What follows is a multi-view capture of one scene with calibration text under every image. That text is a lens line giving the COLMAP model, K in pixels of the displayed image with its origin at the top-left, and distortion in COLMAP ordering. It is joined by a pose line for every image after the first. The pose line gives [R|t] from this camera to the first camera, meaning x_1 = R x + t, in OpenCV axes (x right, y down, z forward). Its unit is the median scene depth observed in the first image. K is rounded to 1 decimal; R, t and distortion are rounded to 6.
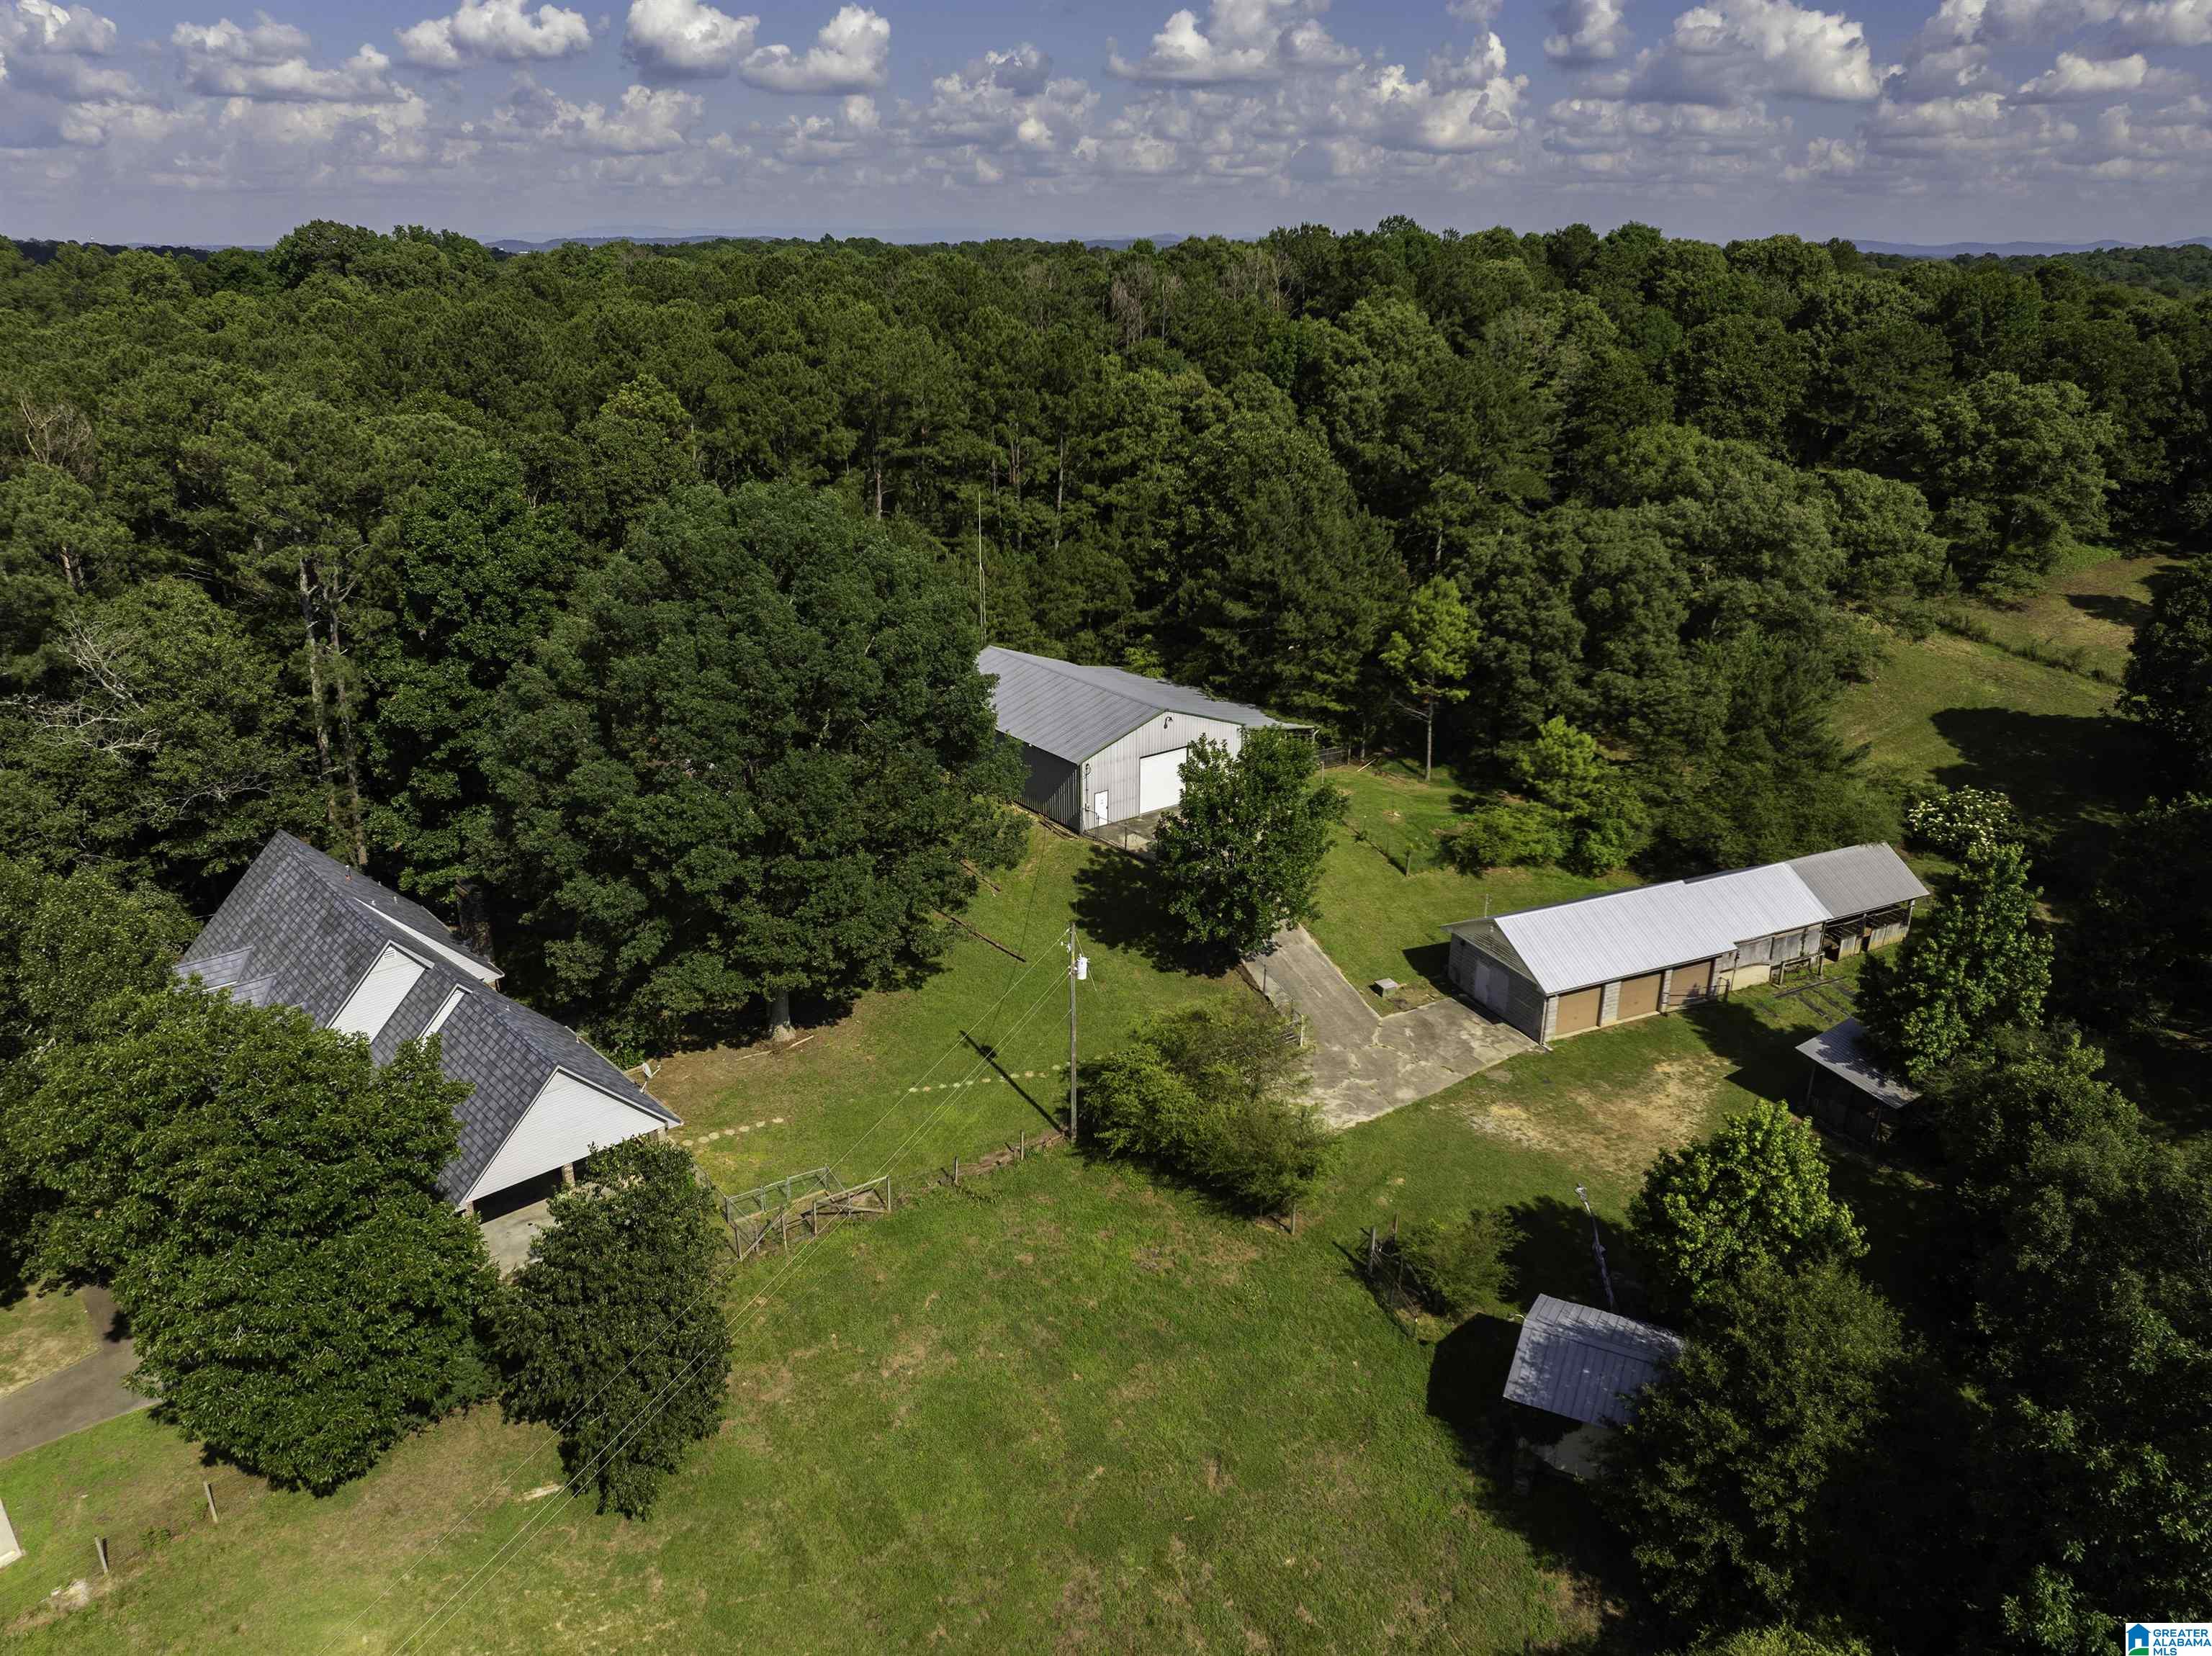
lens RADIAL K [[1581.7, 0, 1106.0], [0, 1581.7, 828.0], [0, 0, 1]] dist [-0.049840, 0.033641]
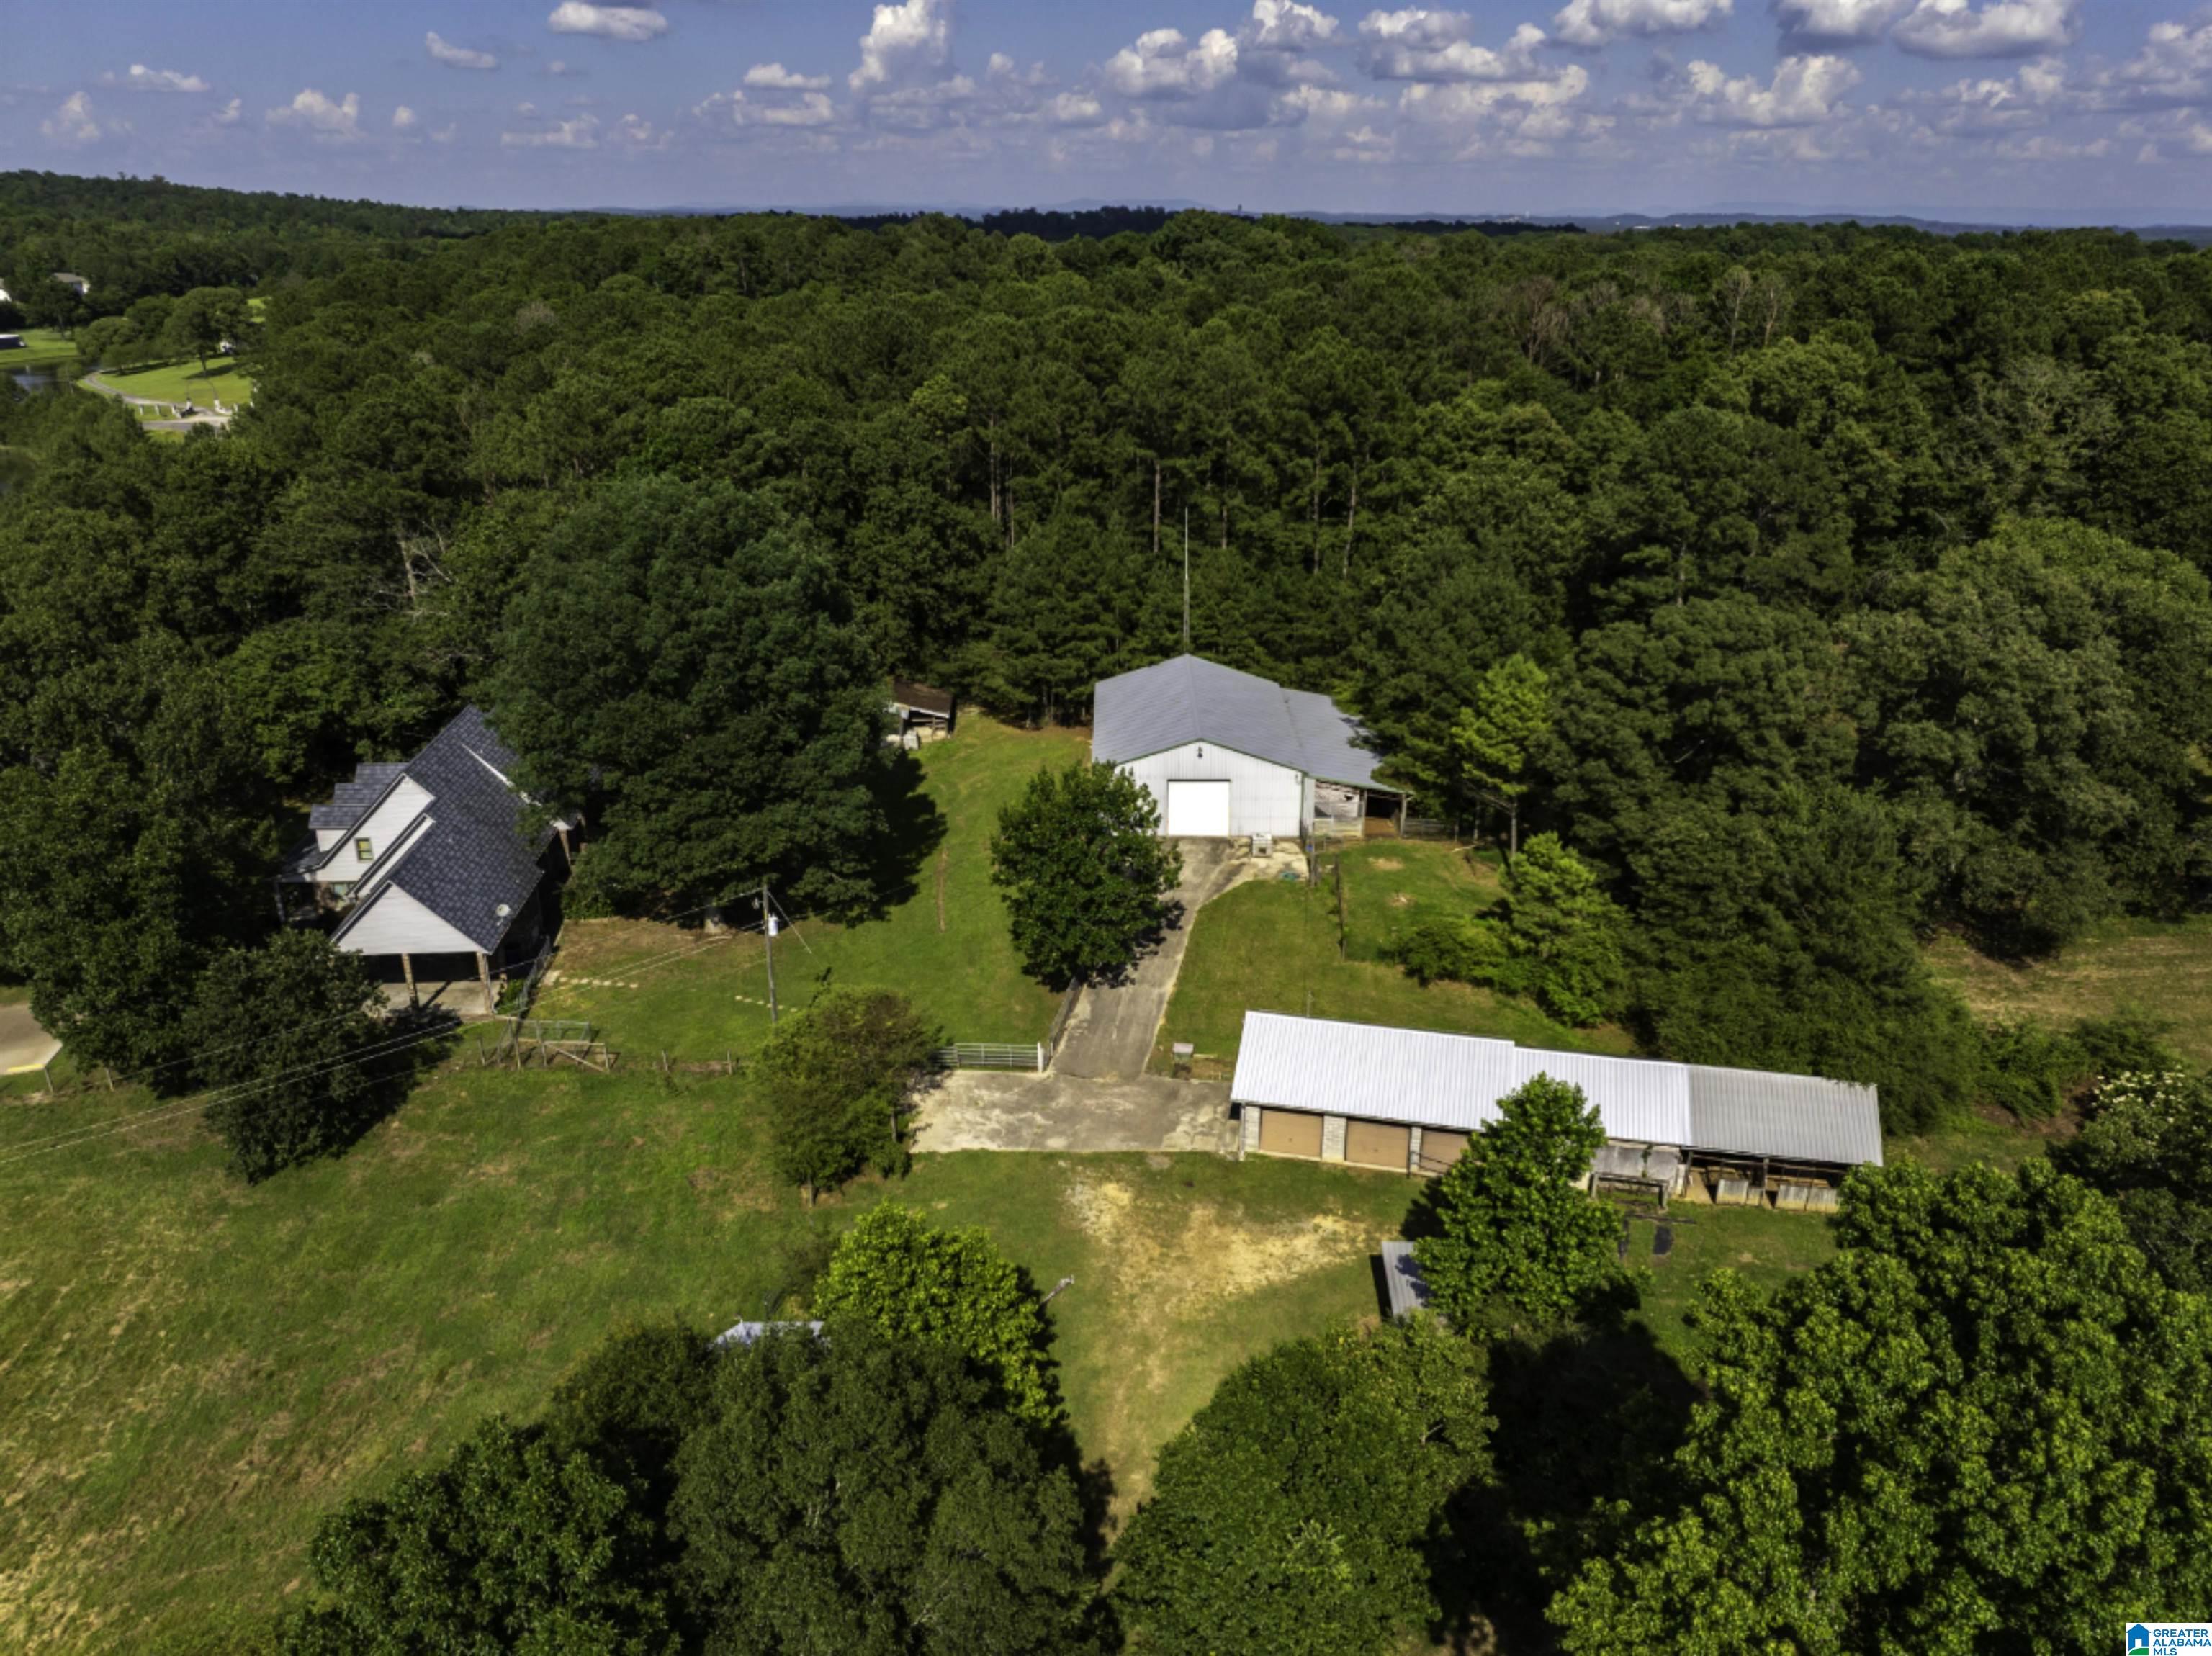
lens RADIAL K [[1581.7, 0, 1106.0], [0, 1581.7, 828.0], [0, 0, 1]] dist [-0.049840, 0.033641]
pose [[0.788402, 0.226621, -0.571896, 0.571841], [-0.217706, 0.972292, 0.085159, -0.091269], [0.575349, 0.057365, 0.815894, 0.143186]]
